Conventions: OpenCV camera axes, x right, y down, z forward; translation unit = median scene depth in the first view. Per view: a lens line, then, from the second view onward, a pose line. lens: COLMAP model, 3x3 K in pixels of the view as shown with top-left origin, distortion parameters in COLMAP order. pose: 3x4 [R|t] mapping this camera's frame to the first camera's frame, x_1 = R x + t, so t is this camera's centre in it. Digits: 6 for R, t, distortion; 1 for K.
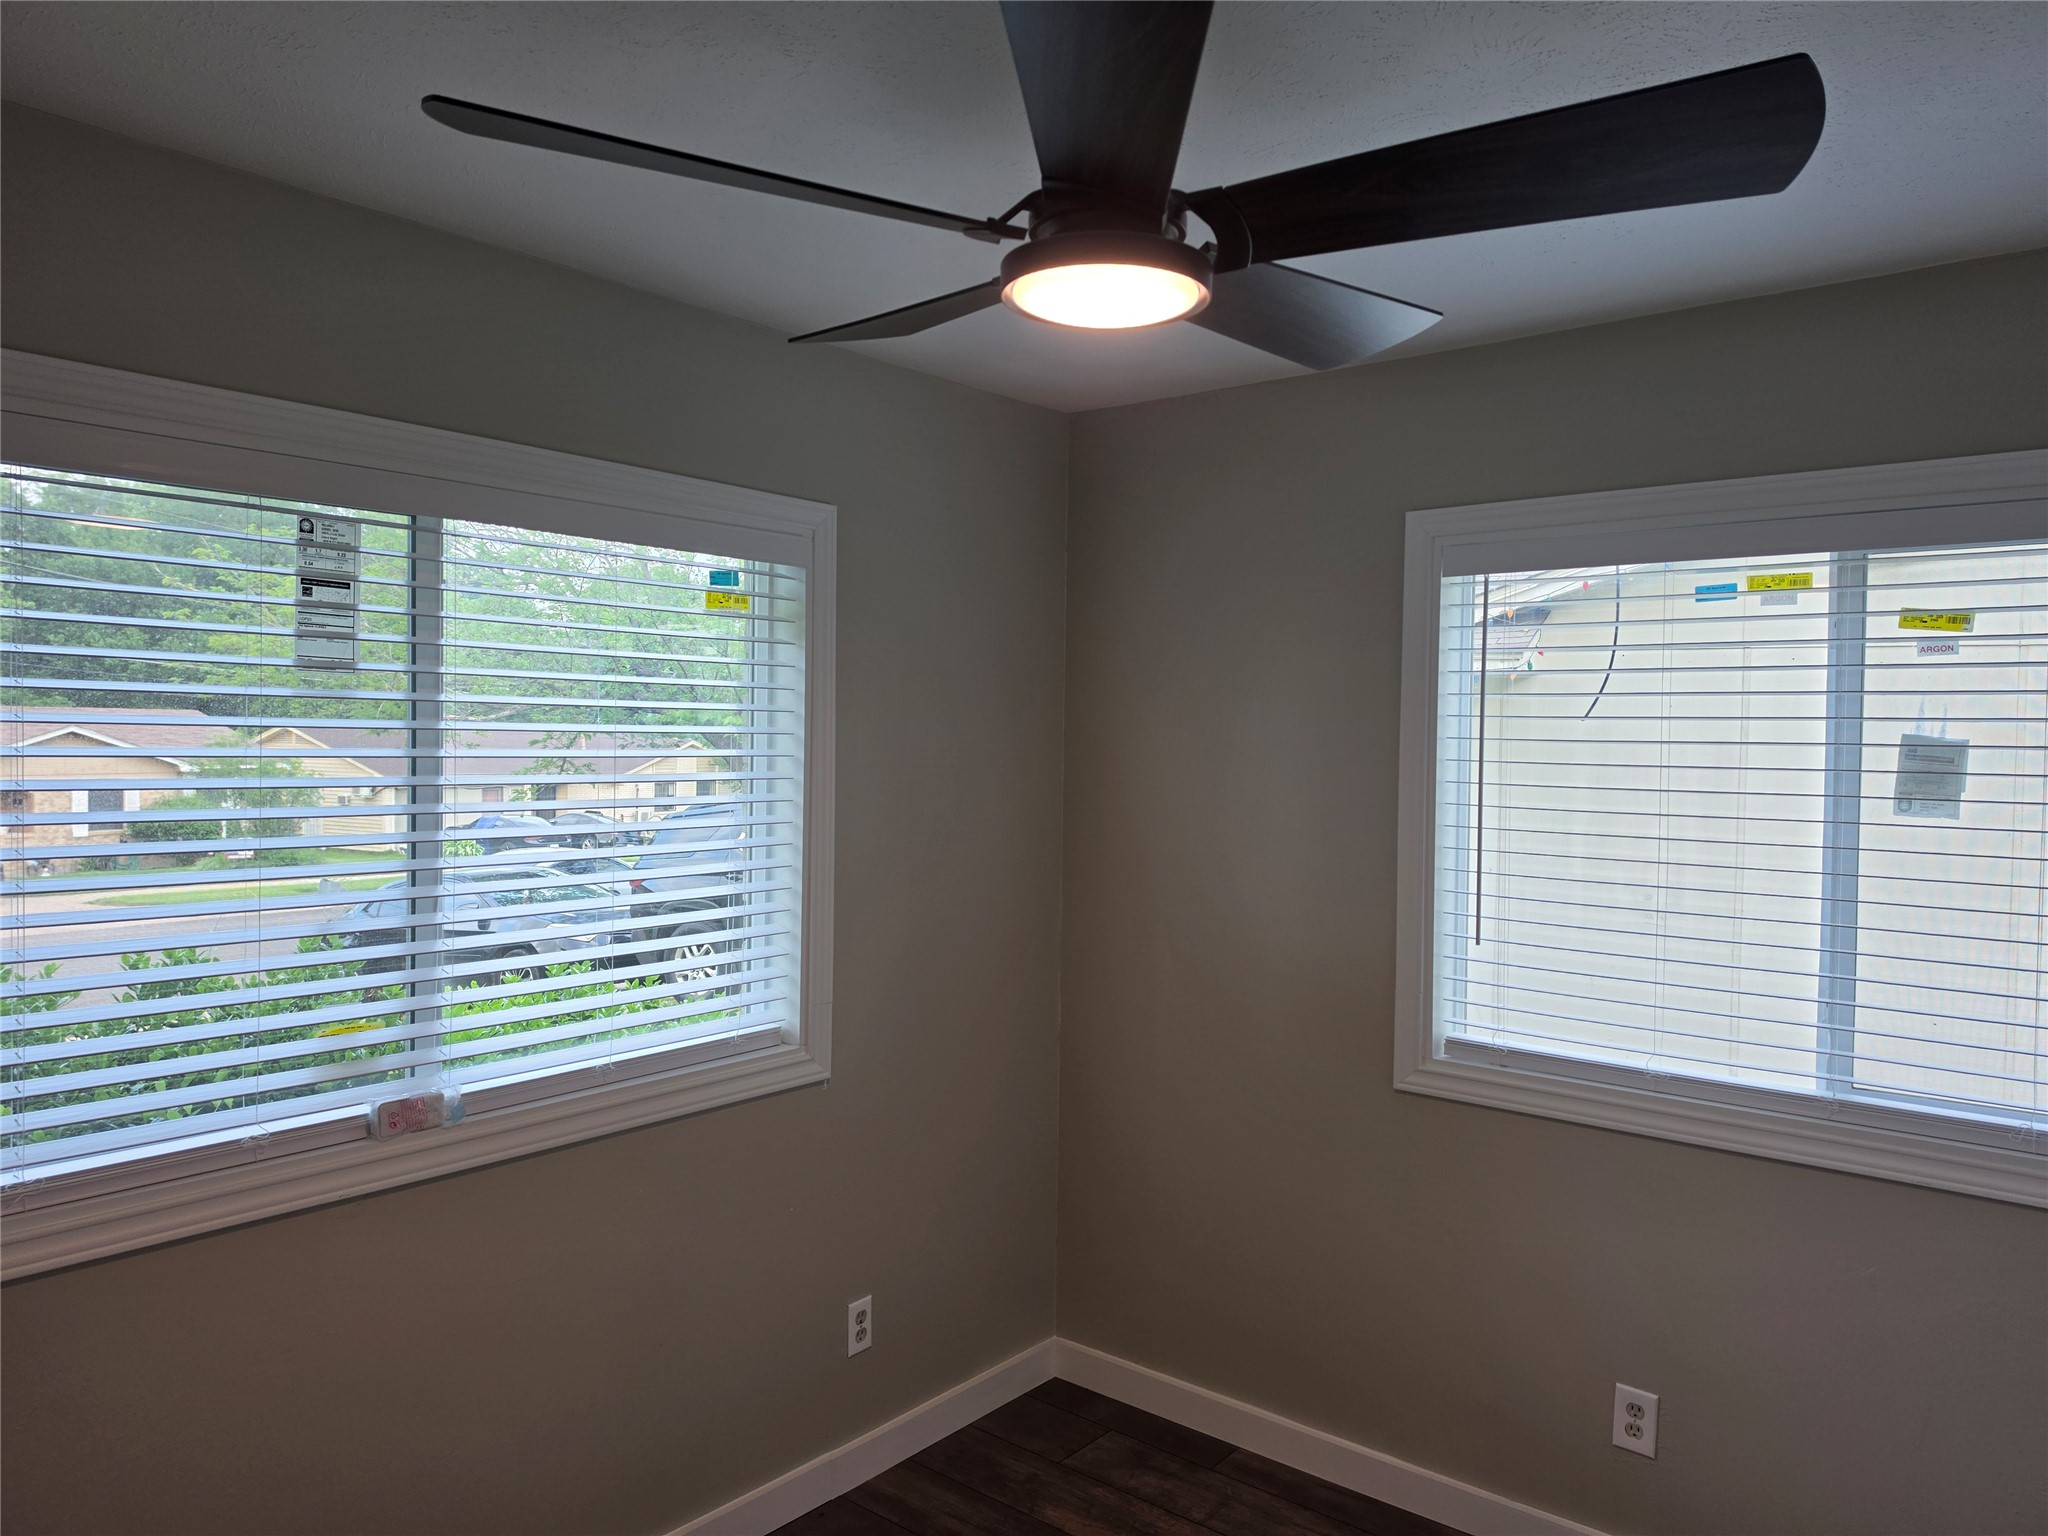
lens RADIAL K [[1383.5, 0, 1028.2], [0, 1383.5, 733.3], [0, 0, 1]] dist [0.008969, 0.003198]
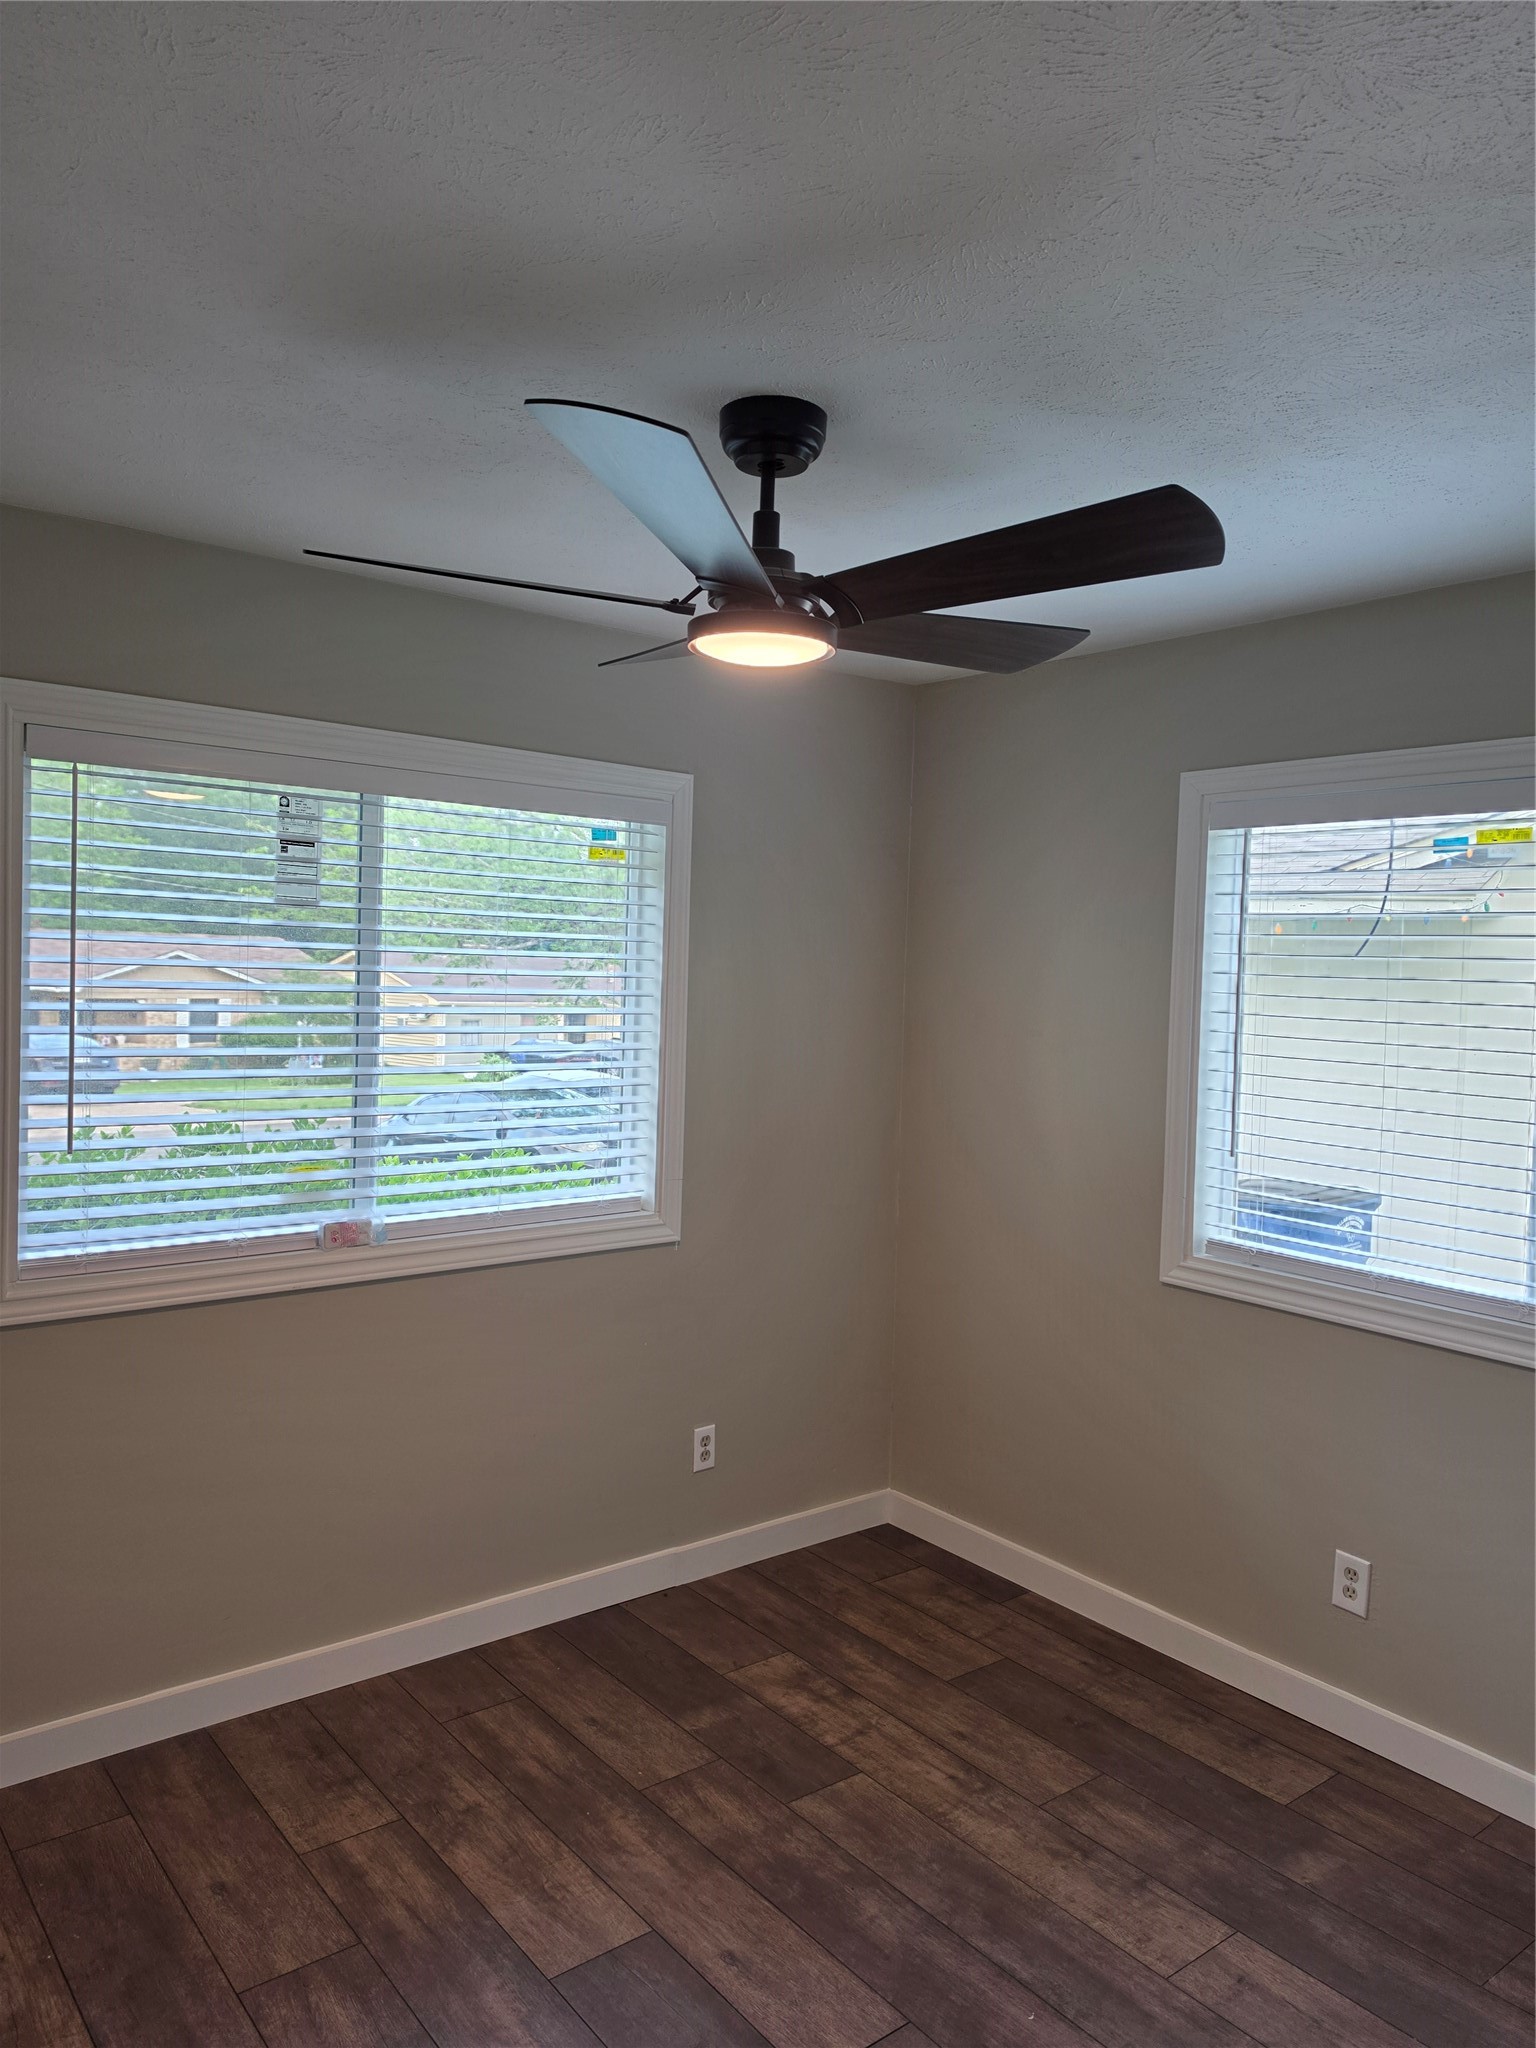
lens RADIAL K [[1433.2, 0, 765.5], [0, 1433.2, 968.1], [0, 0, 1]] dist [0.033688, -0.002238]
pose [[0.975389, 0.016755, -0.219854, 0.209743], [-0.017261, 0.999851, -0.000382, 0.006107], [0.219815, 0.004167, 0.975533, -0.230697]]
